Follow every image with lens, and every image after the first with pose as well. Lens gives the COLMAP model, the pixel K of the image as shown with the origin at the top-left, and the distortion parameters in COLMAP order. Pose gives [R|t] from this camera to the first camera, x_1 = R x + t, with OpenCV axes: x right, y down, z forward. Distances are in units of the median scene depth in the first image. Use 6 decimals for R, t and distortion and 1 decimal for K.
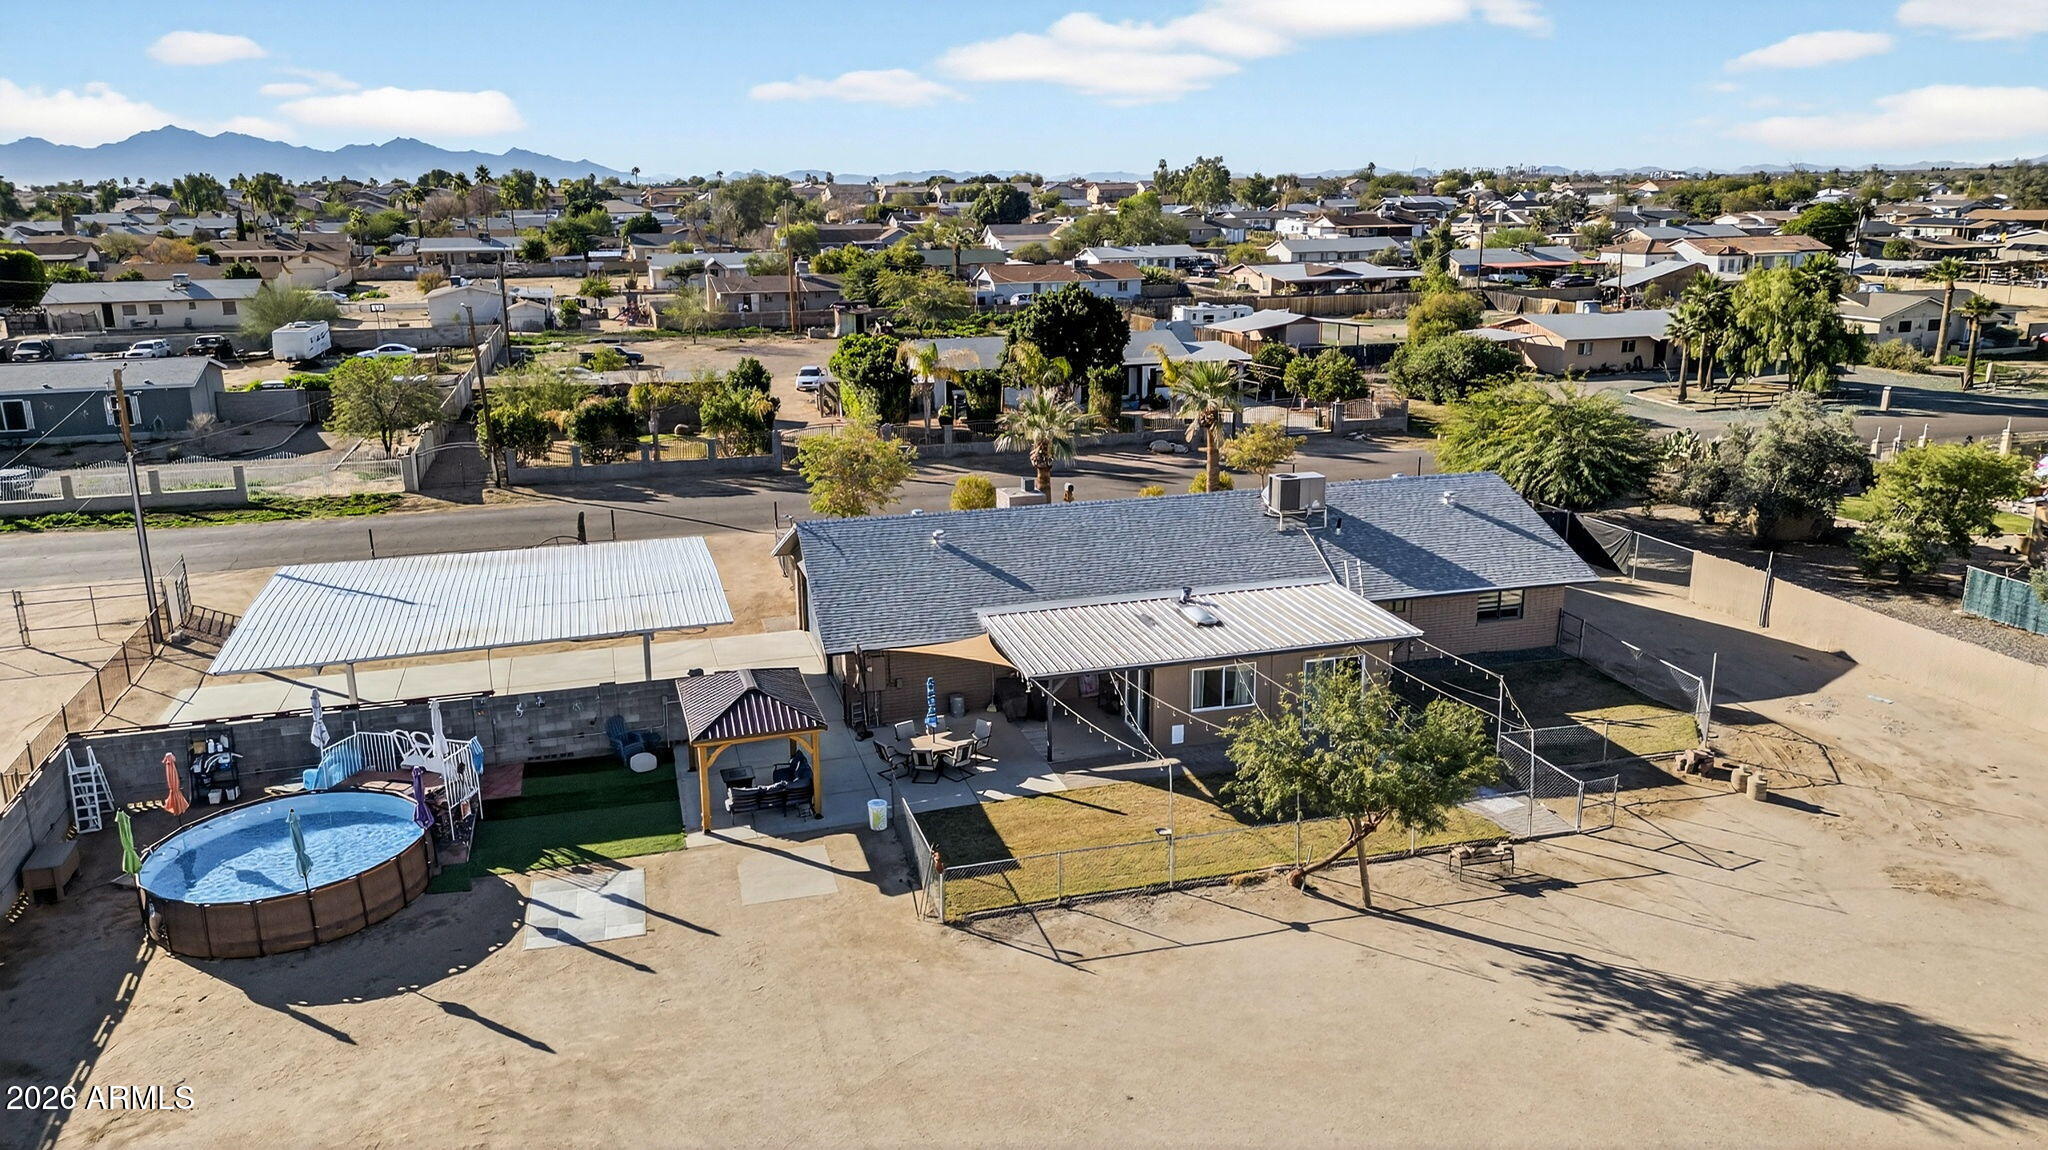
lens RADIAL K [[1441.0, 0, 1022.4], [0, 1441.0, 560.0], [0, 0, 1]] dist [0.068702, -0.063445]
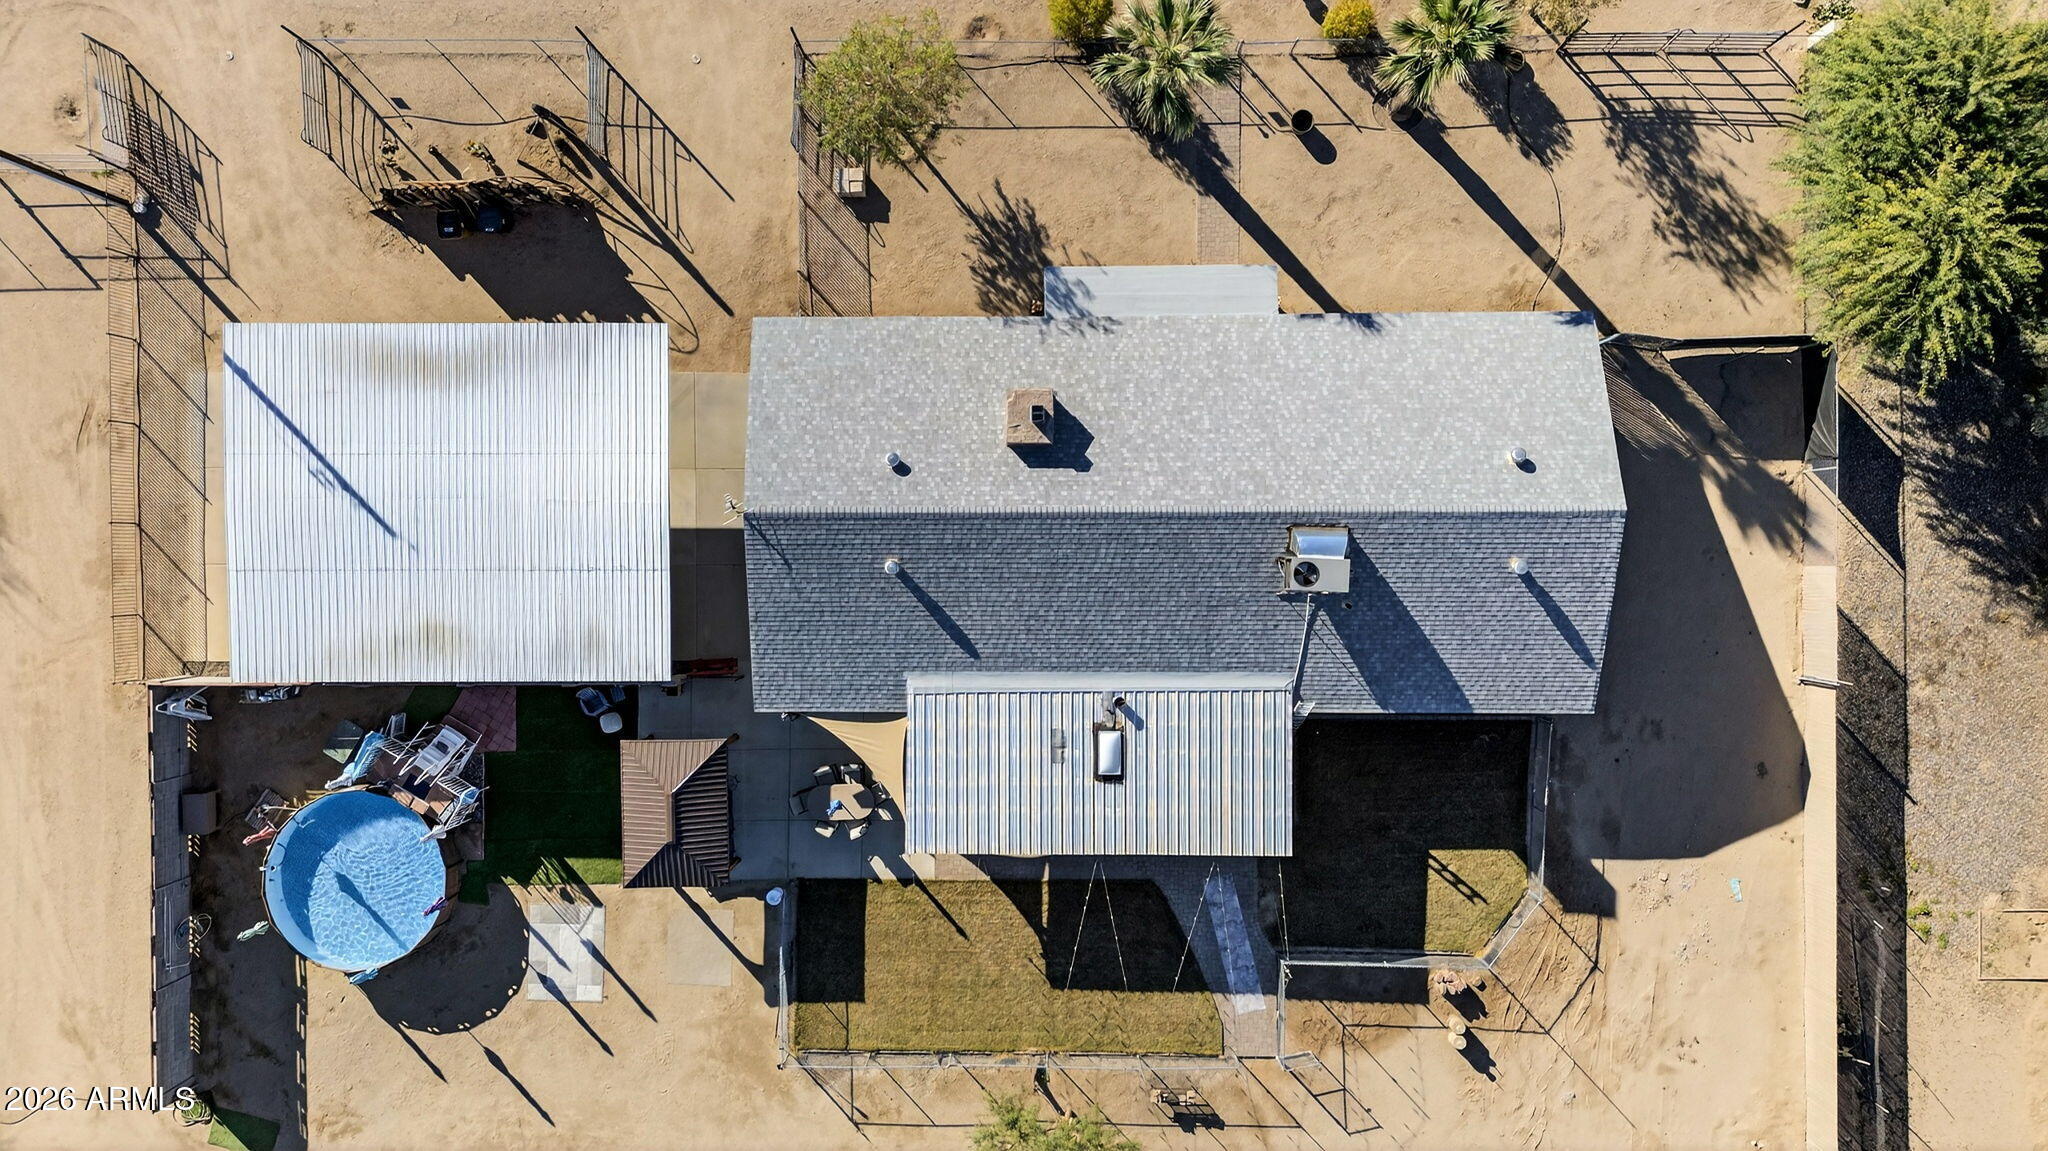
lens RADIAL K [[1441.0, 0, 1040.5], [0, 1441.0, 578.7], [0, 0, 1]] dist [0.068702, -0.063445]
pose [[0.958377, 0.285504, 0.000509, 0.036780], [-0.067452, 0.224689, 0.972093, -0.959991], [0.277422, -0.931666, 0.234594, 0.831274]]
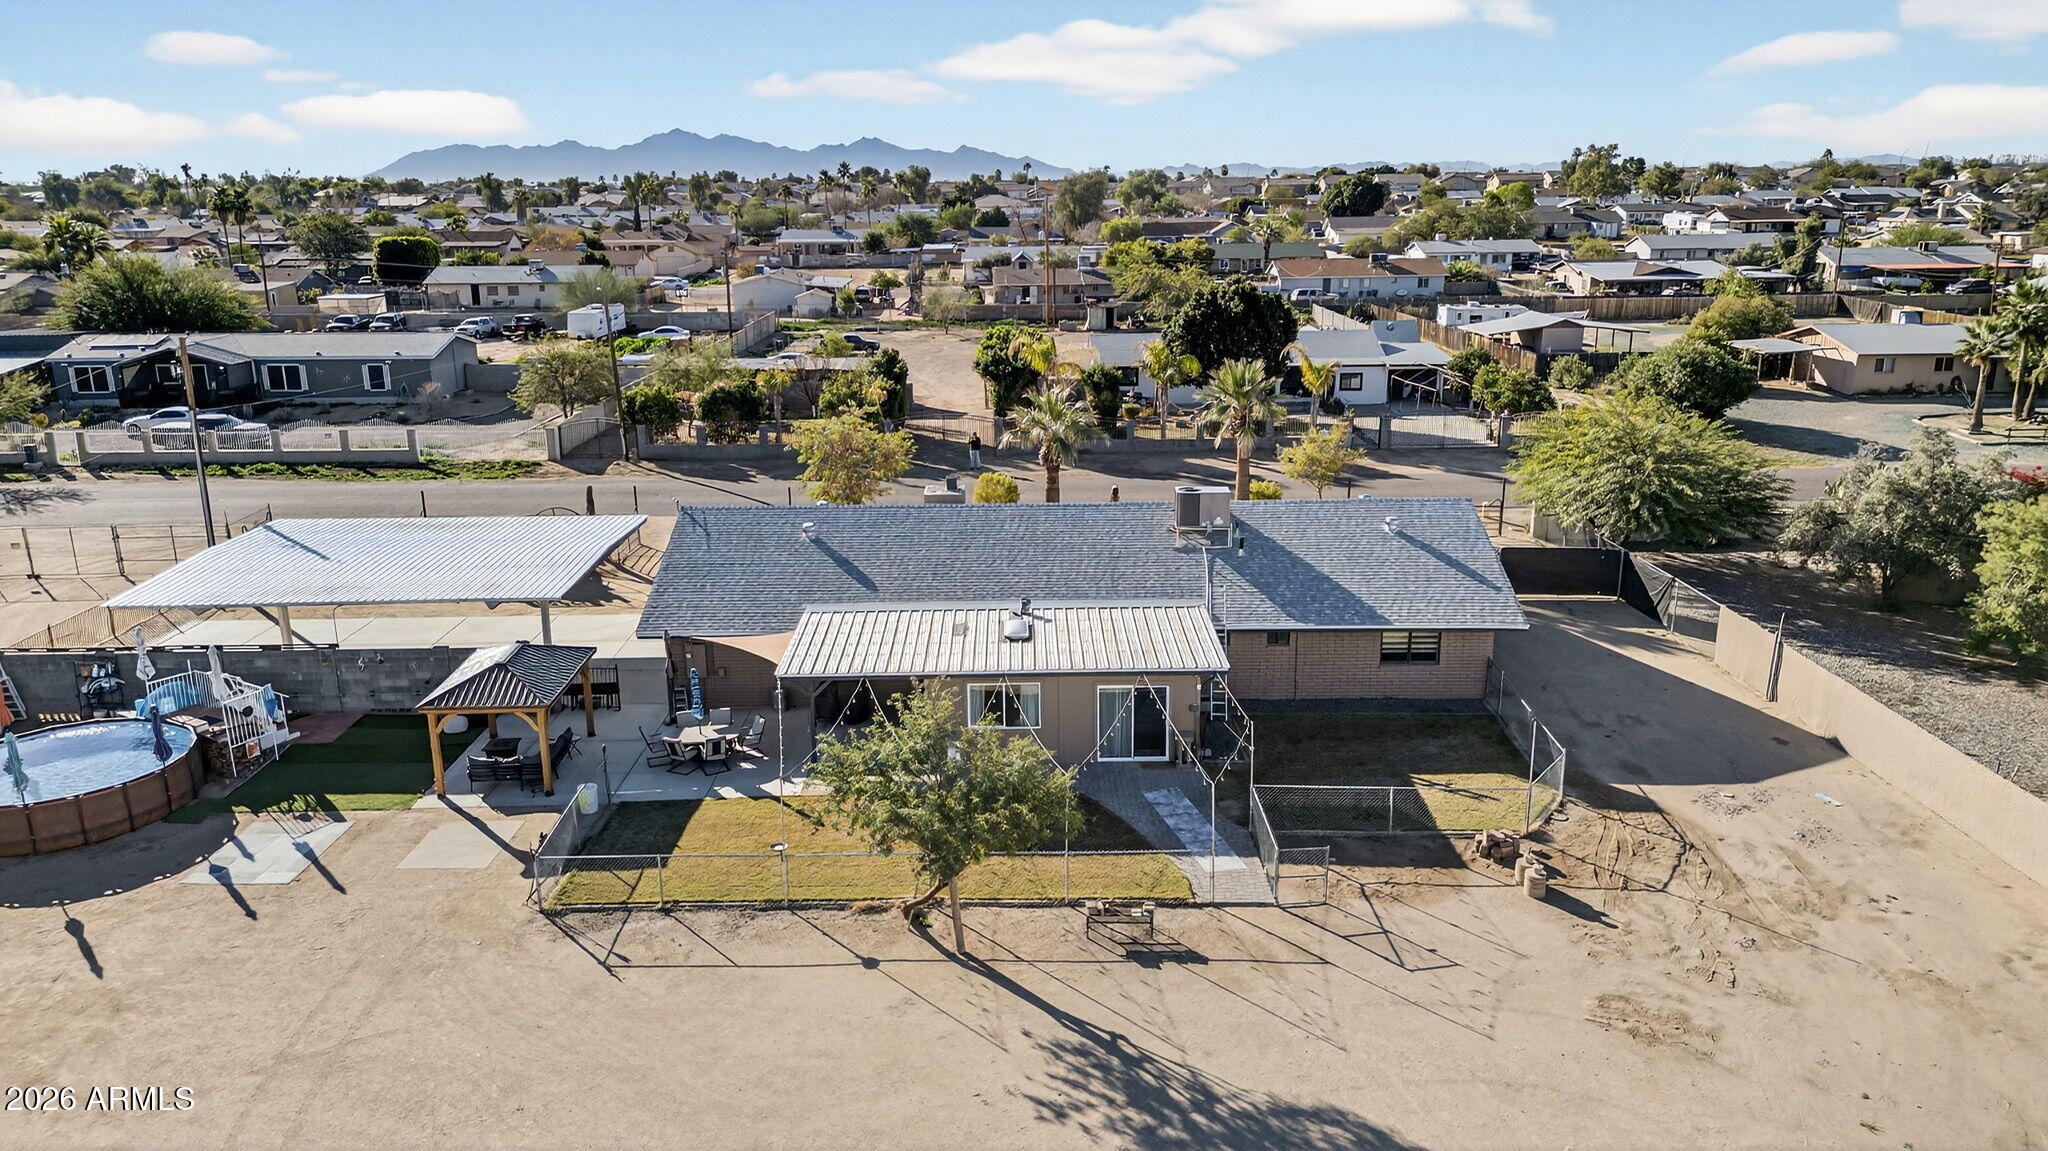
lens RADIAL K [[1441.0, 0, 1024.1], [0, 1441.0, 563.8], [0, 0, 1]] dist [0.068702, -0.063445]
pose [[0.960475, 0.070548, -0.269279, 0.367492], [-0.068776, 0.997503, 0.016020, -0.019530], [0.269737, 0.003133, 0.962929, 0.084839]]
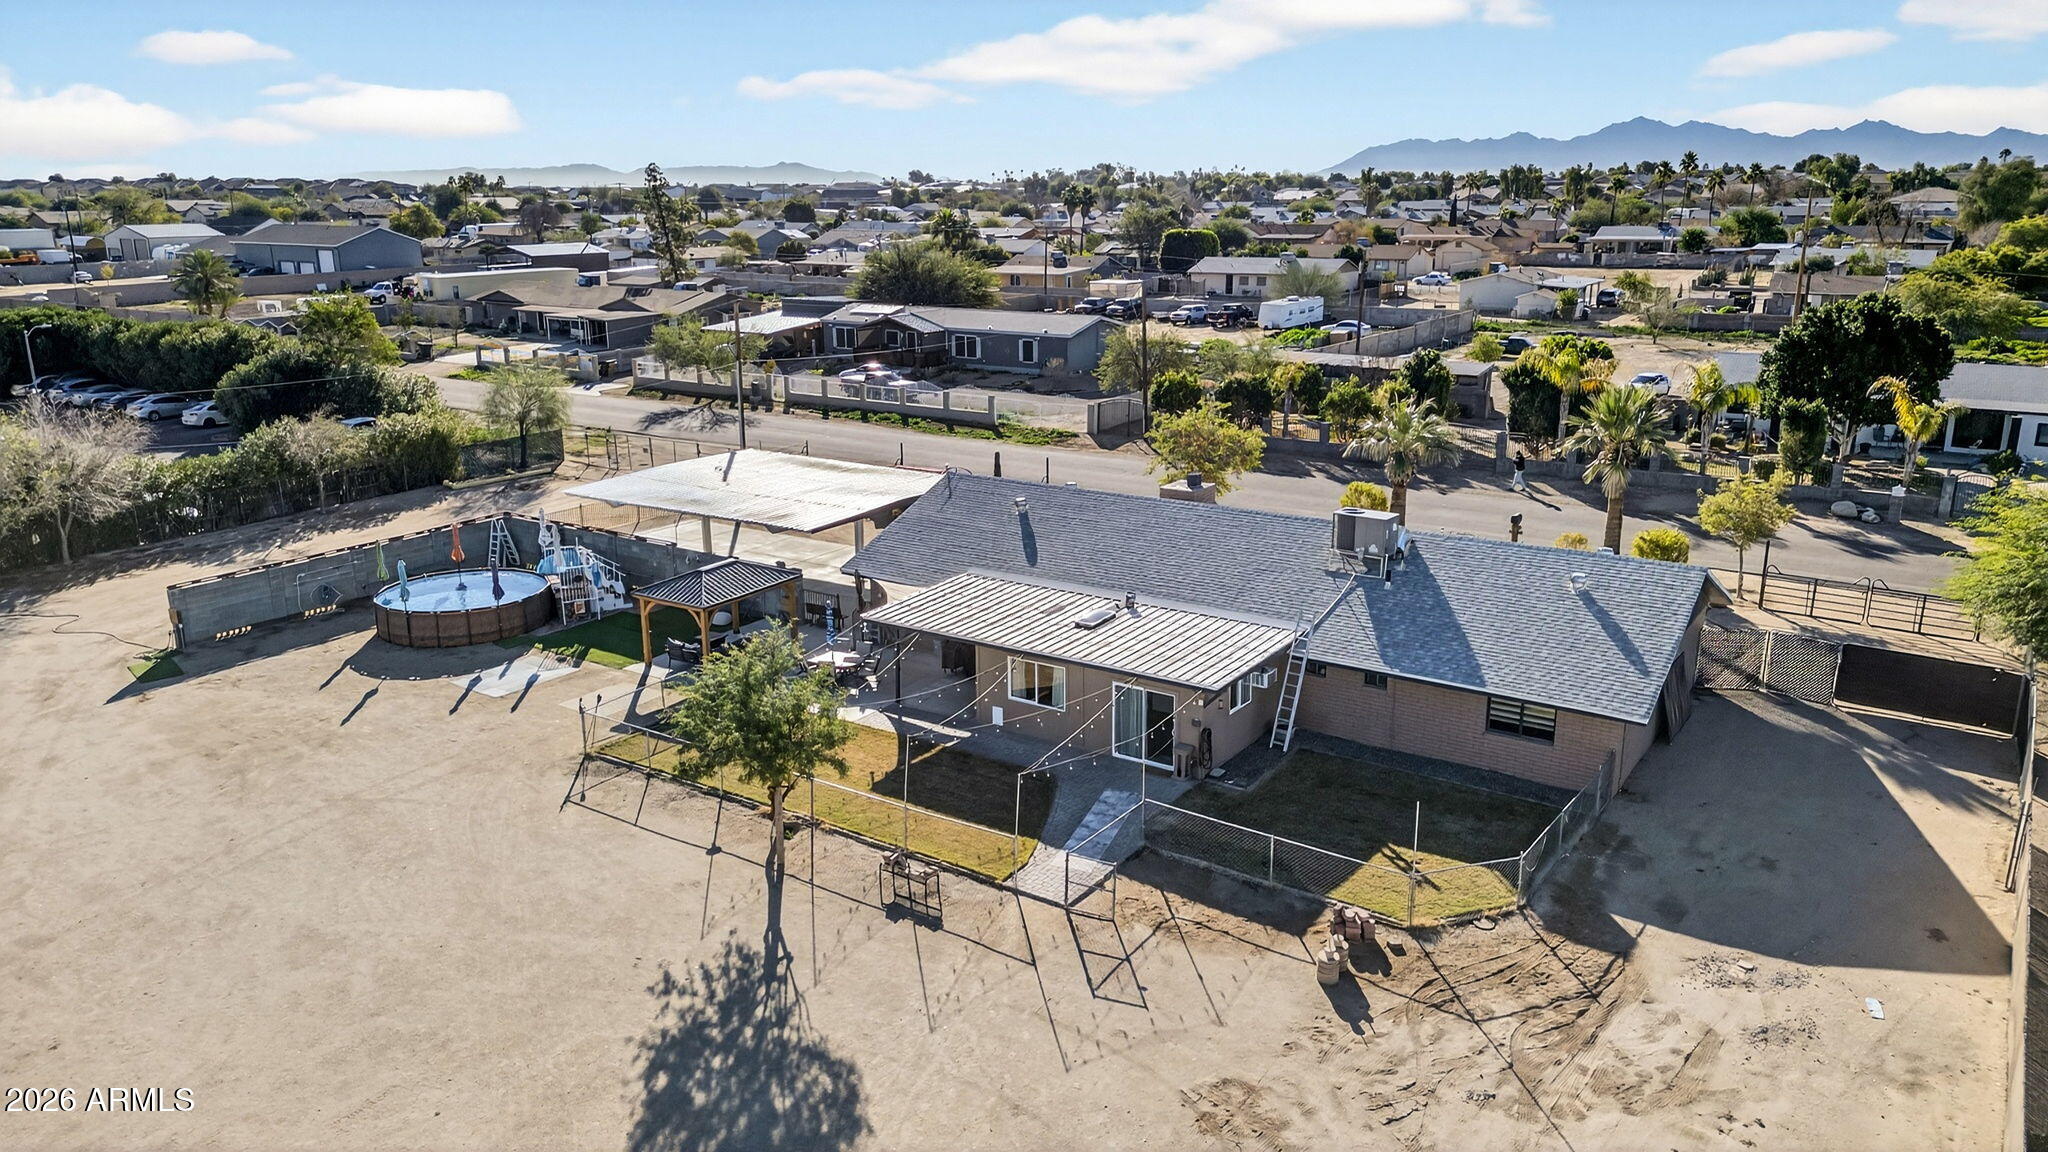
lens RADIAL K [[1441.0, 0, 1026.6], [0, 1441.0, 587.1], [0, 0, 1]] dist [0.068702, -0.063445]
pose [[0.632941, 0.212514, -0.744462, 0.792305], [-0.193622, 0.974482, 0.113558, -0.081662], [0.749597, 0.072268, 0.657937, 0.306491]]
